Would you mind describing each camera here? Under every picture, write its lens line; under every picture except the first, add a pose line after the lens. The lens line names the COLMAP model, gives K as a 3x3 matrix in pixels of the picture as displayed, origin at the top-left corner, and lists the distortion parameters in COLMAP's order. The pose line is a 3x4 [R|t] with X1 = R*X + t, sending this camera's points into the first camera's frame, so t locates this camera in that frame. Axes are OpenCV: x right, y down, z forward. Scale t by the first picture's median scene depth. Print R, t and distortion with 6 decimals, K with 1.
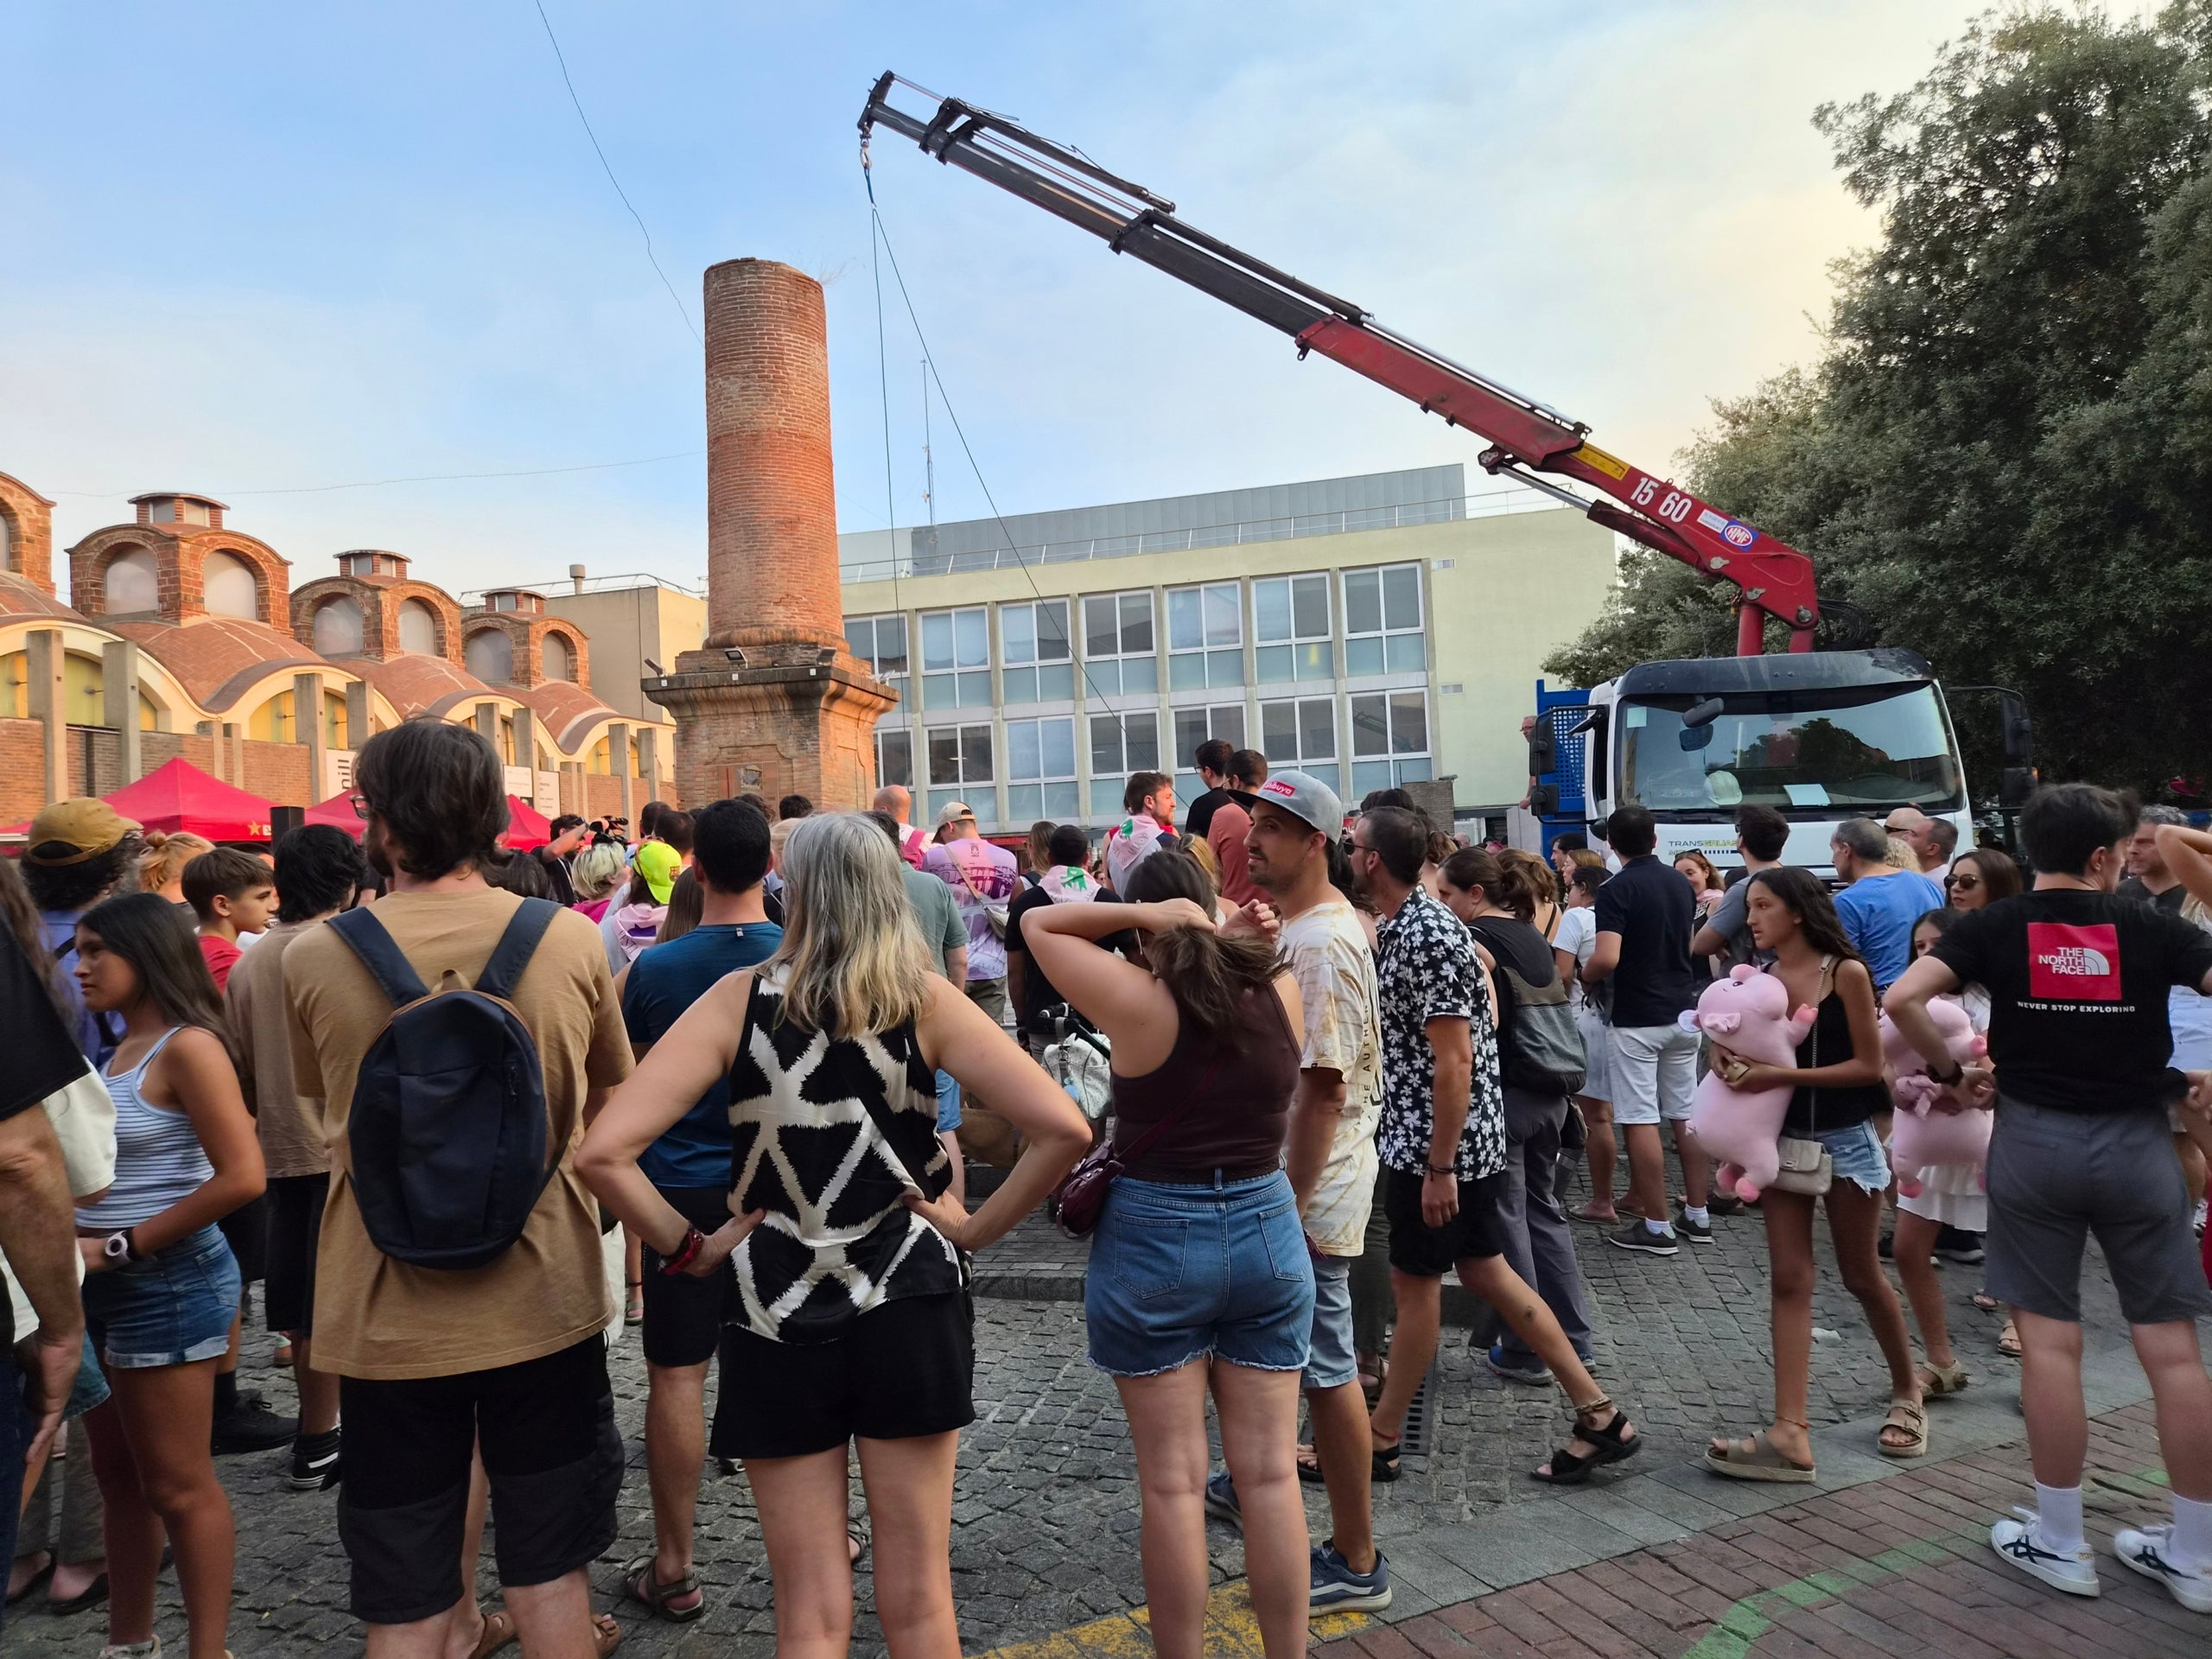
lens RADIAL K [[1505.8, 0, 1146.1], [0, 1505.8, 801.8], [0, 0, 1]] dist [0.081340, -0.000420]
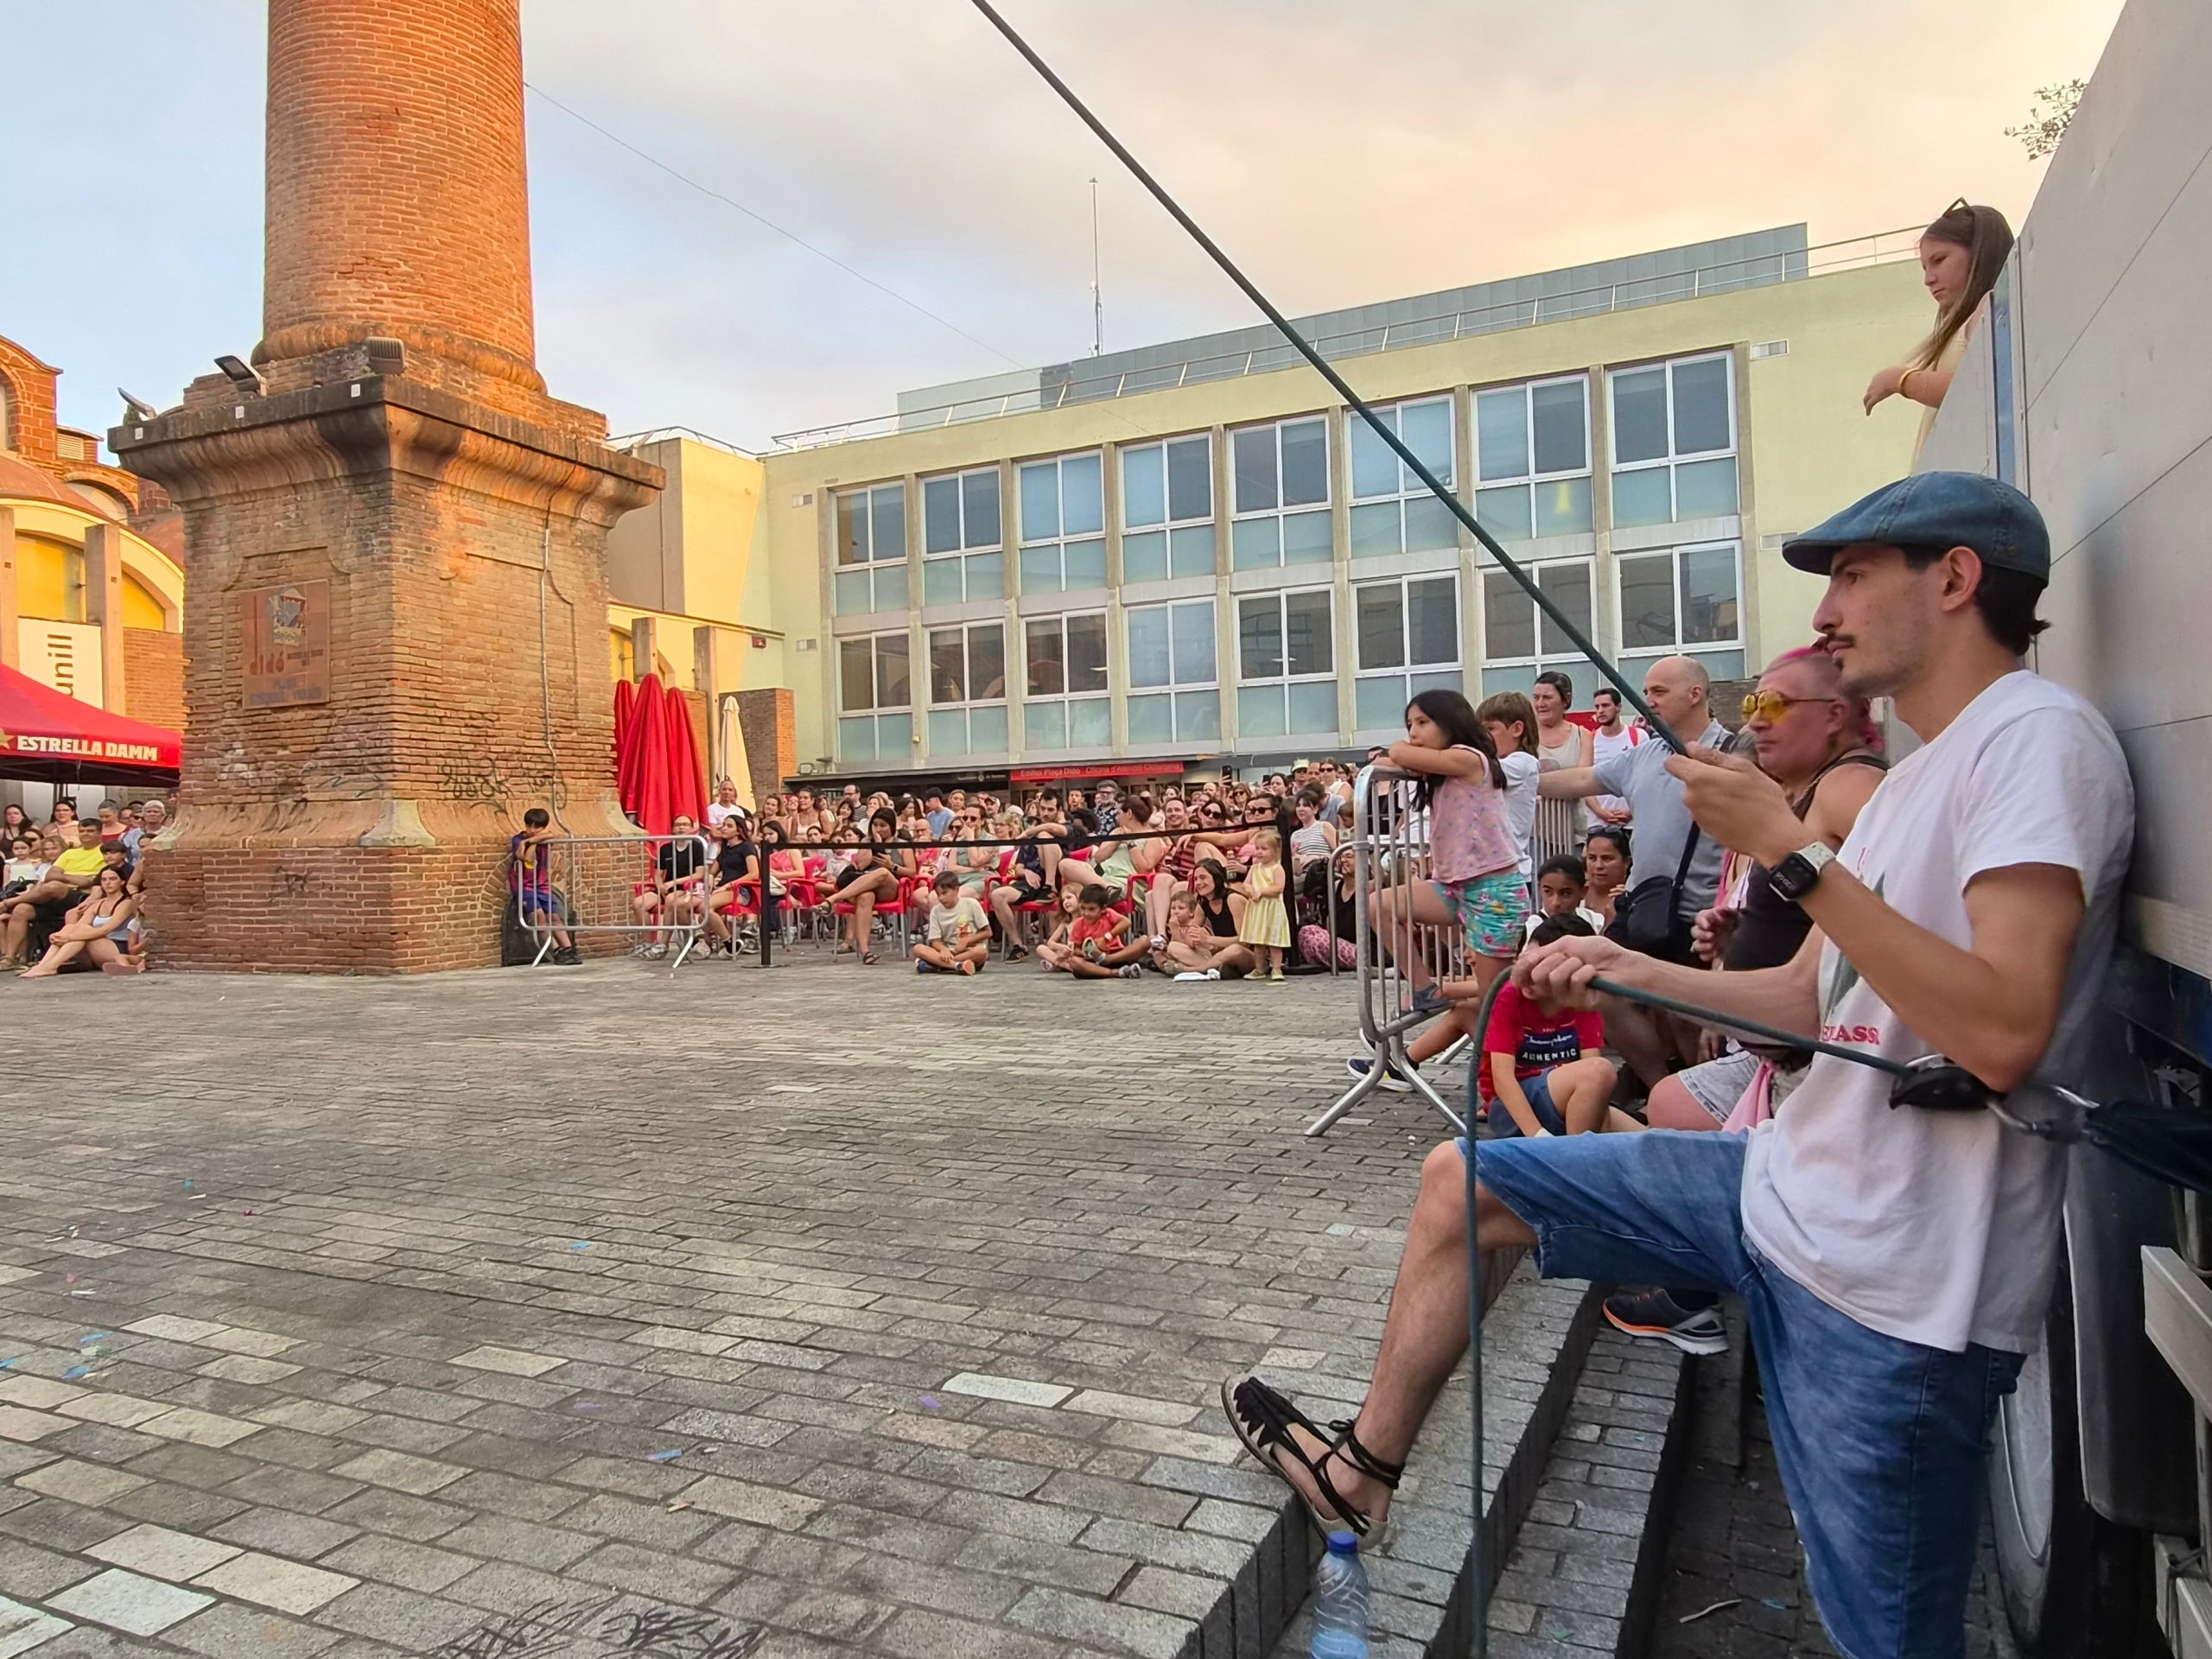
lens RADIAL K [[1485.8, 0, 1134.6], [0, 1485.8, 824.7], [0, 0, 1]] dist [0.003016, 0.001981]
pose [[0.976056, 0.015328, -0.216979, 0.118343], [-0.004464, 0.998715, 0.050474, 0.026150], [0.217474, -0.048297, 0.974870, 0.507276]]
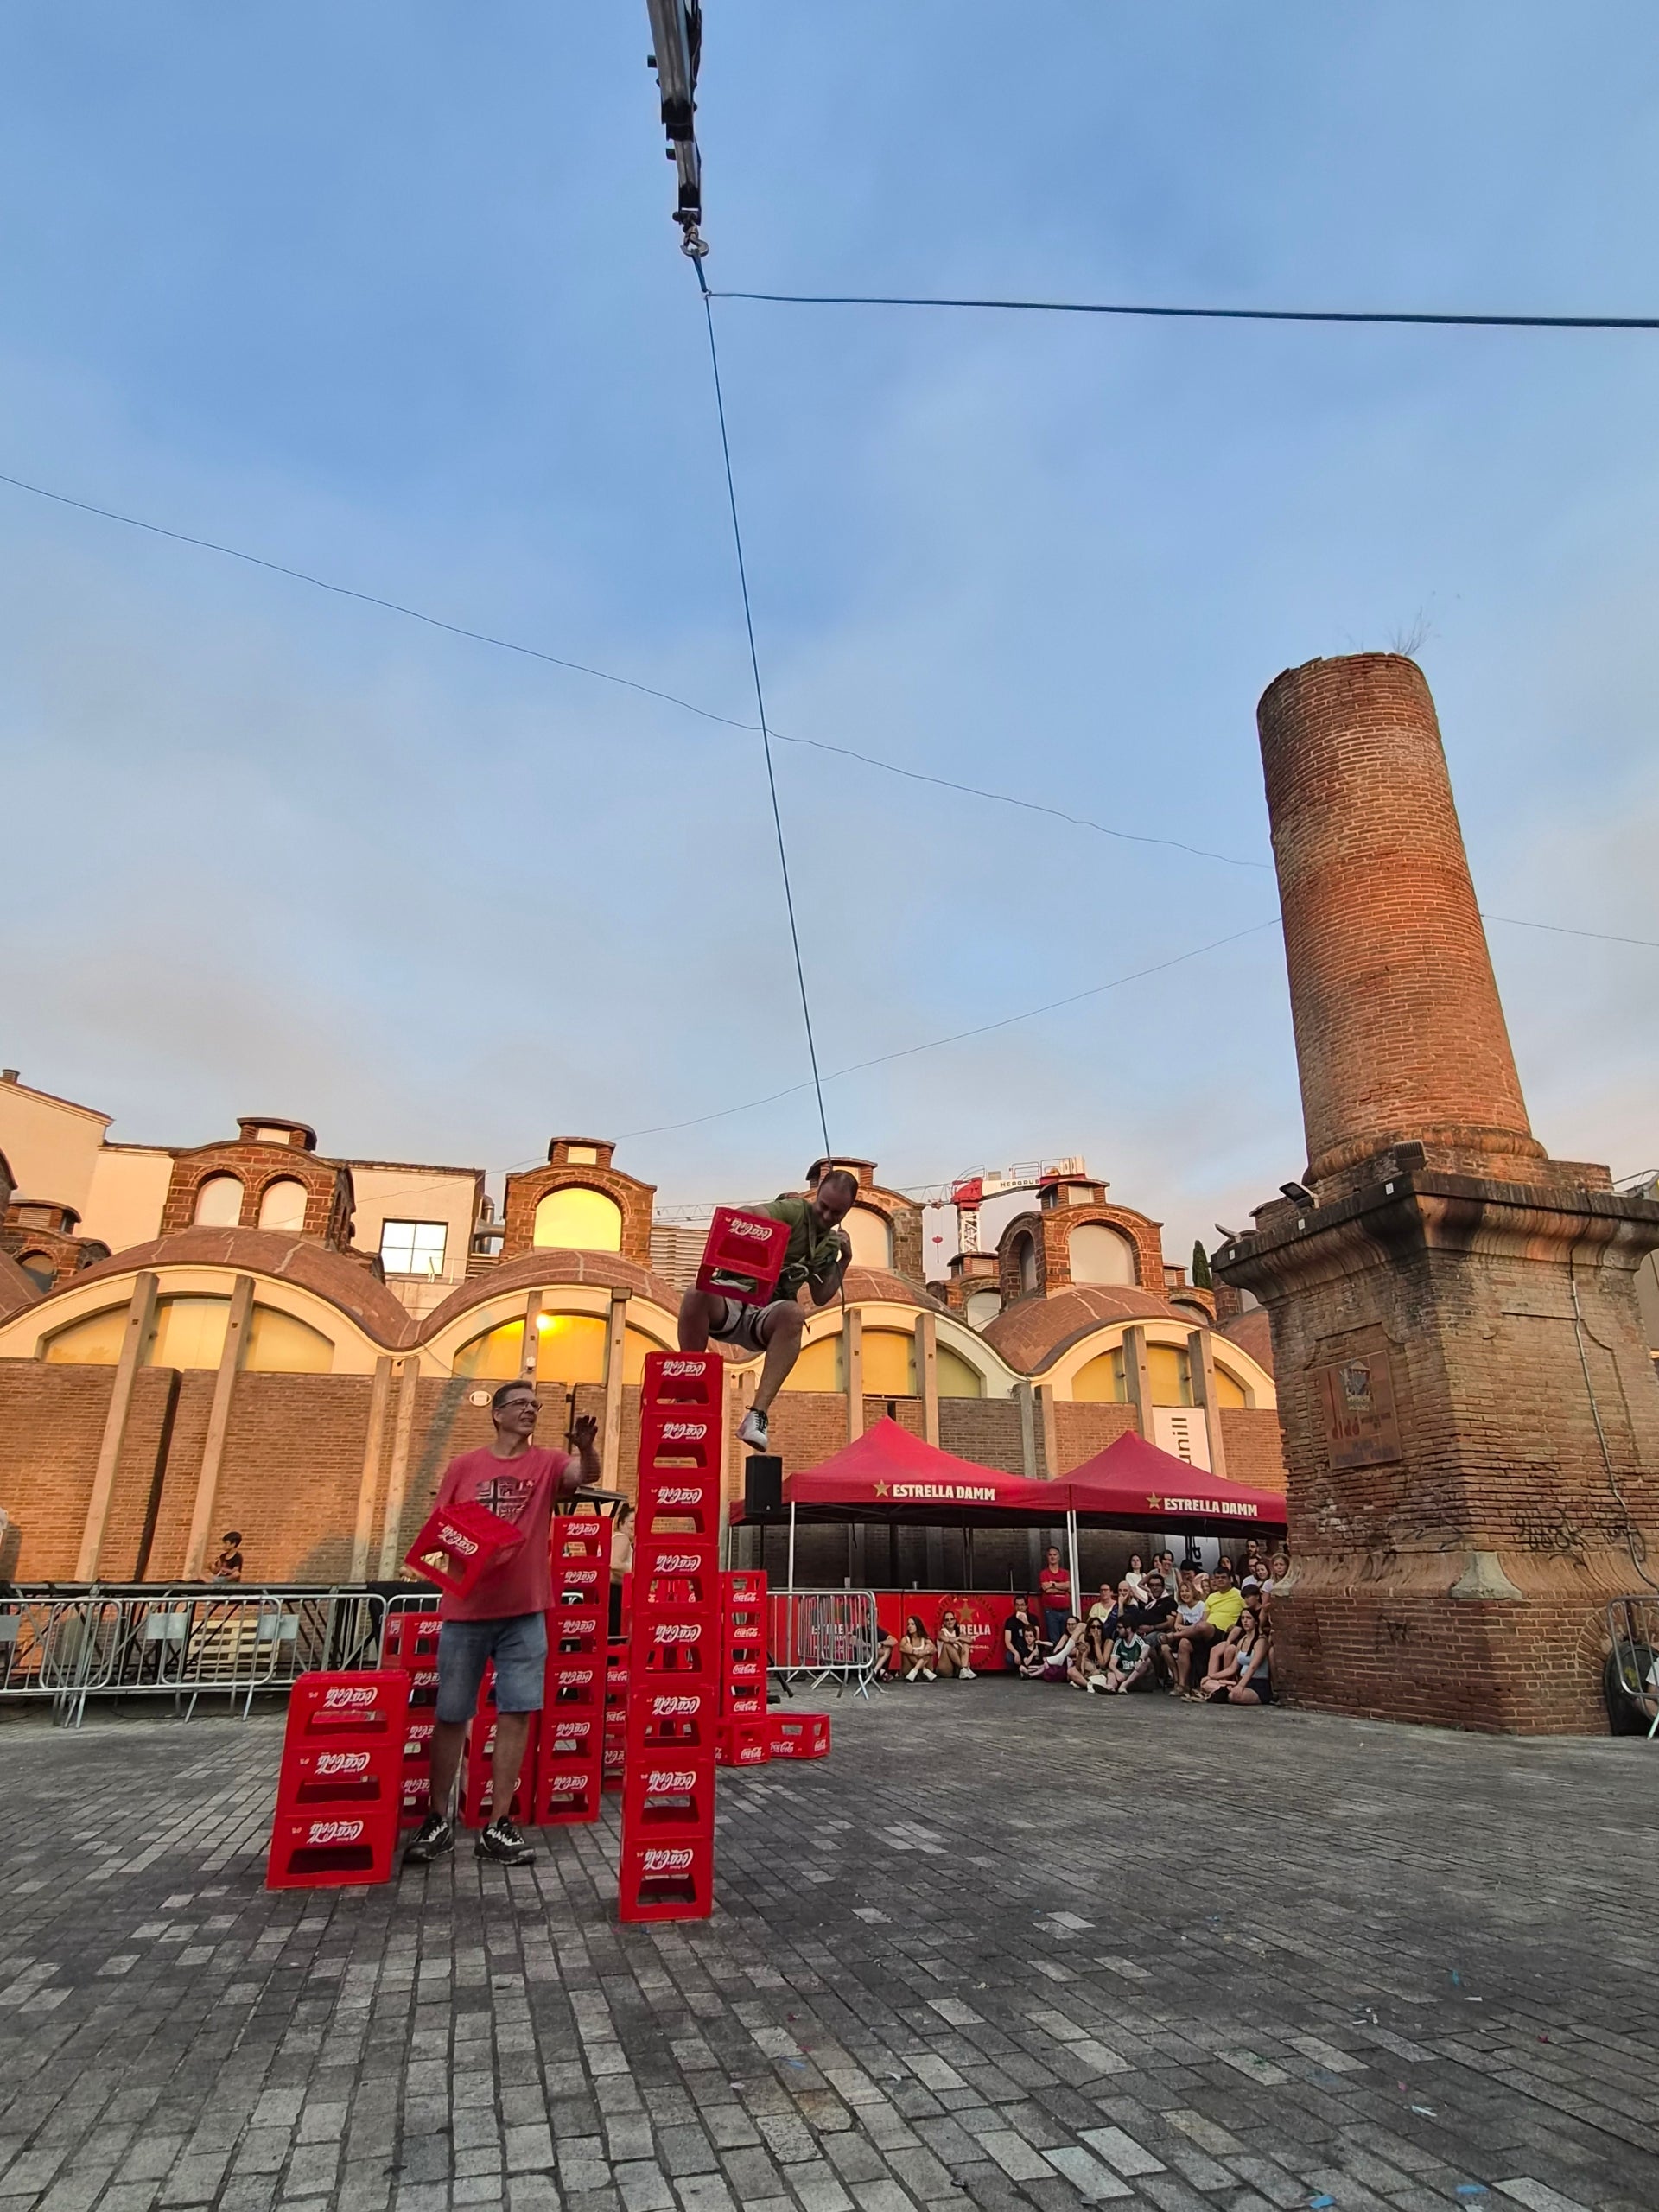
lens RADIAL K [[1279.3, 0, 835.2], [0, 1279.3, 1098.3], [0, 0, 1]] dist [0.004674, 0.000416]
pose [[0.469331, -0.282228, -0.836705, 0.092832], [0.024155, 0.951296, -0.307331, 0.025345], [0.882692, 0.124029, 0.453290, 0.509680]]
